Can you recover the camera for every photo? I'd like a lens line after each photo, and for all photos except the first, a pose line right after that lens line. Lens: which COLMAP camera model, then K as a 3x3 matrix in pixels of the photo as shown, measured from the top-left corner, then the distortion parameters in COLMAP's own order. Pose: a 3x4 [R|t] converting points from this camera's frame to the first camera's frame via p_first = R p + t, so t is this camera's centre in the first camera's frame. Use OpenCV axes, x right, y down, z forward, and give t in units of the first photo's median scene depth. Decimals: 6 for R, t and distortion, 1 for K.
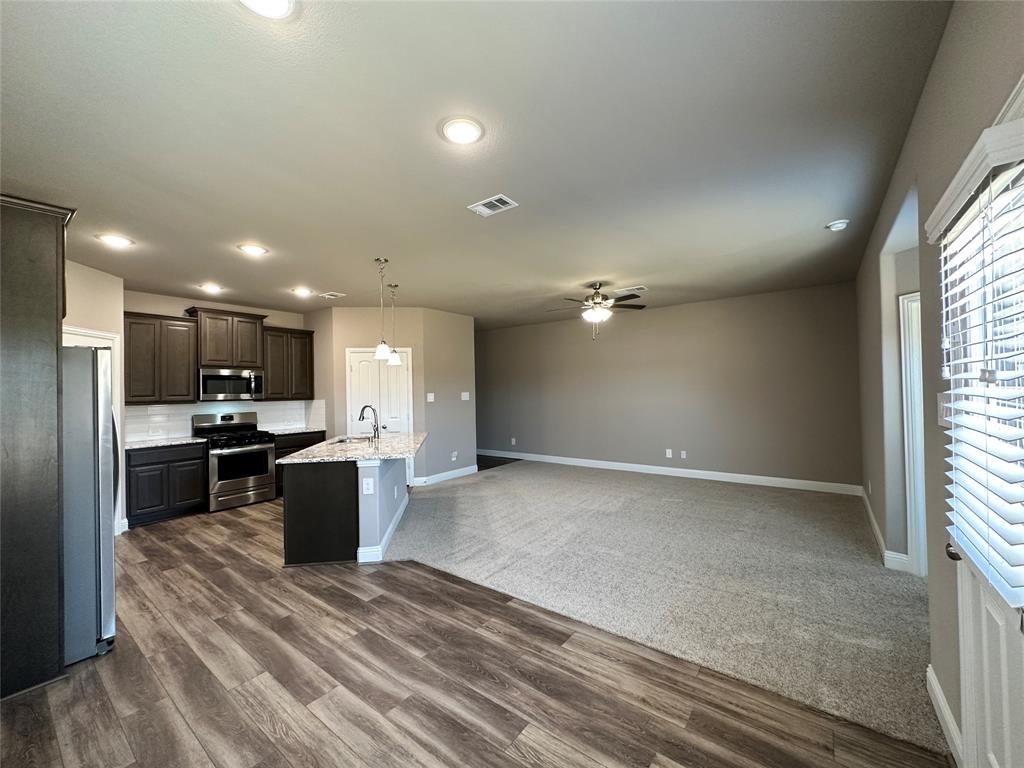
lens RADIAL K [[406.6, 0, 513.5], [0, 406.6, 382.0], [0, 0, 1]] dist [-0.011413, 0.000158]
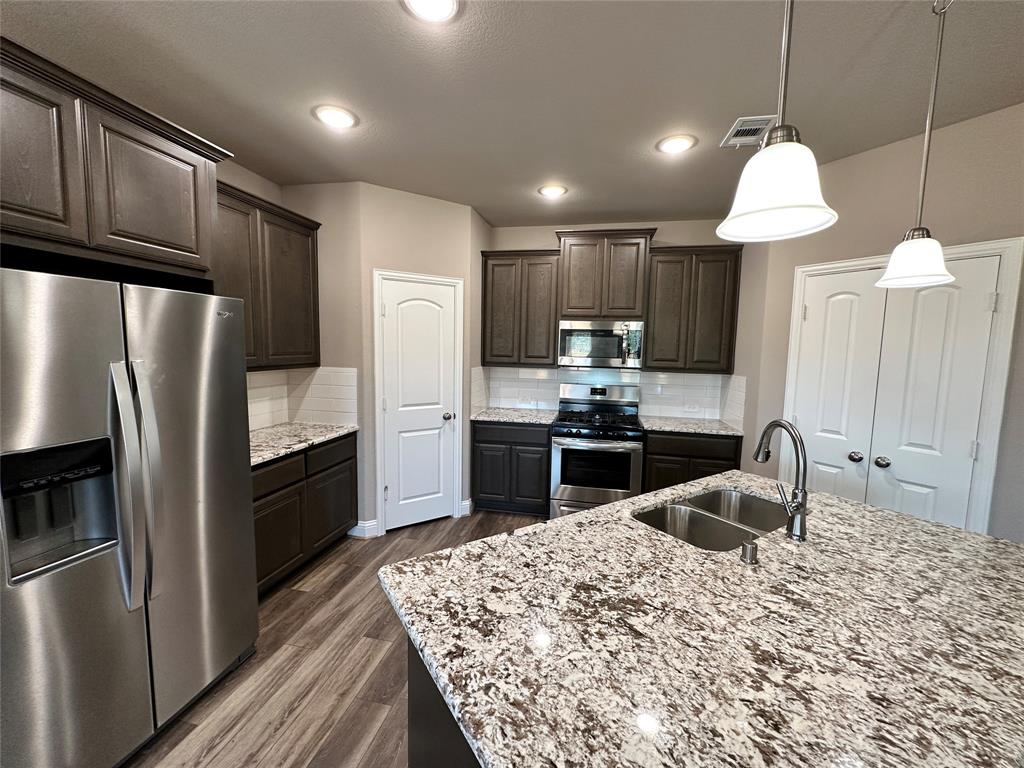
lens RADIAL K [[409.6, 0, 512.9], [0, 409.6, 392.1], [0, 0, 1]] dist [-0.000815, 0.000180]
pose [[0.423735, 0.126109, -0.896964, -0.178142], [-0.010480, 0.990877, 0.134361, -0.004434], [0.905725, -0.047534, 0.421191, 0.726055]]
